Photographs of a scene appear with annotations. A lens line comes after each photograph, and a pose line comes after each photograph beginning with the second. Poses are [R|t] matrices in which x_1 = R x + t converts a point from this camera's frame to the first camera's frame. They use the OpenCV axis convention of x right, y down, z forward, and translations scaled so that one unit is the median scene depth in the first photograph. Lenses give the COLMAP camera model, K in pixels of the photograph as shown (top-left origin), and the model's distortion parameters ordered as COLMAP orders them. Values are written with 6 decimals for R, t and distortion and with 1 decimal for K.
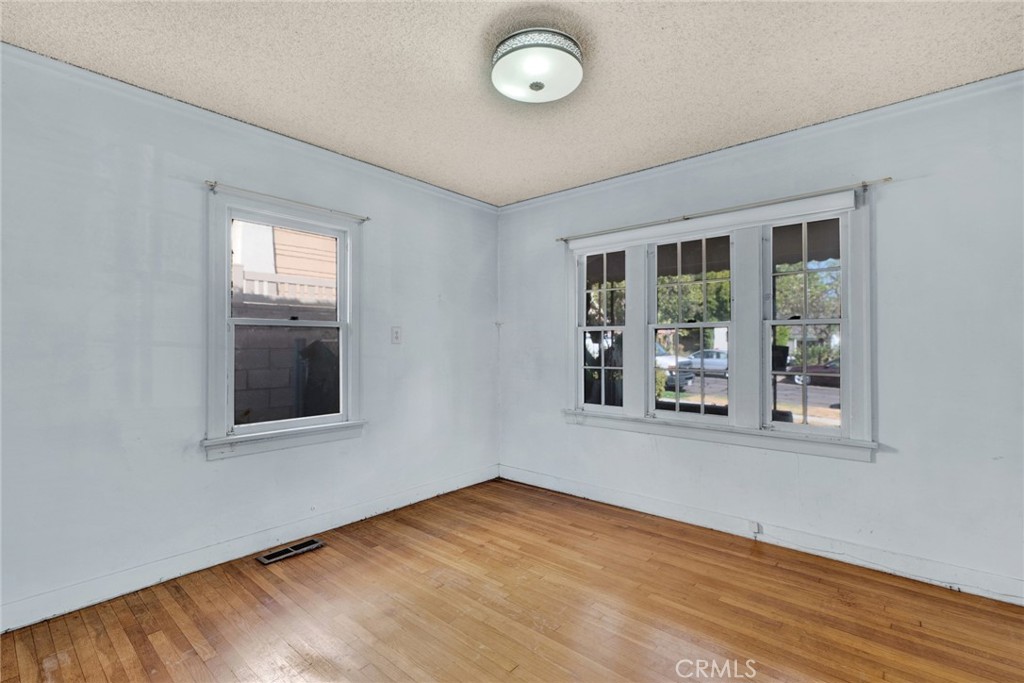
lens RADIAL K [[455.3, 0, 507.0], [0, 455.3, 341.9], [0, 0, 1]] dist [0.001957, 0.001073]
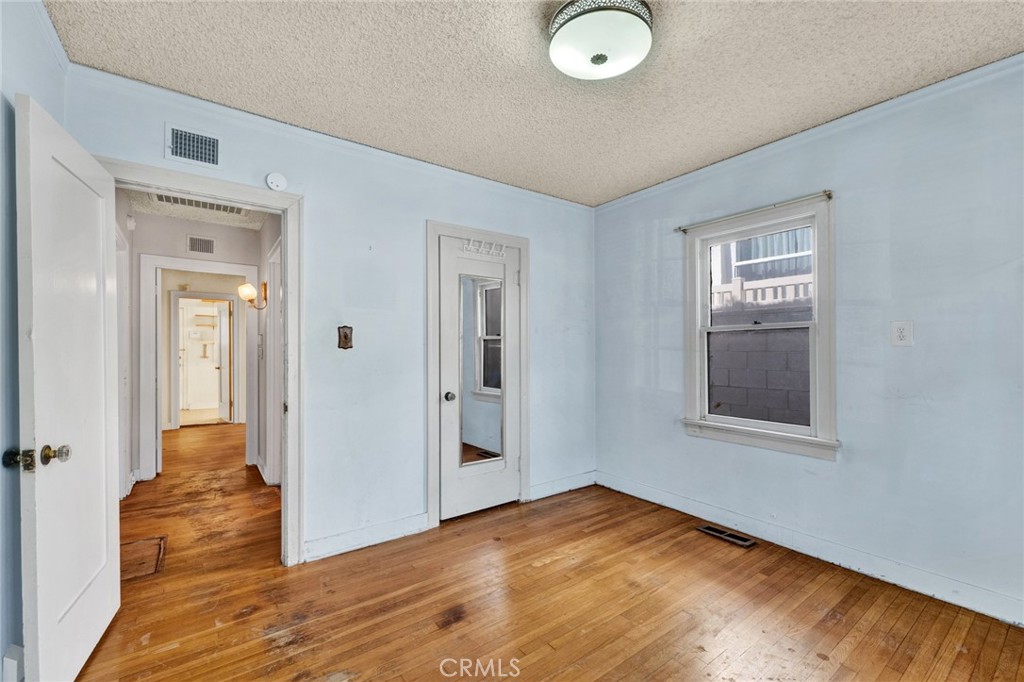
lens RADIAL K [[455.3, 0, 521.5], [0, 455.3, 349.3], [0, 0, 1]] dist [0.001957, 0.001073]
pose [[-0.220229, 0.002240, -0.975446, 0.714741], [0.010758, 0.999942, -0.000132, 0.003796], [0.975389, -0.010523, -0.220240, 0.771307]]
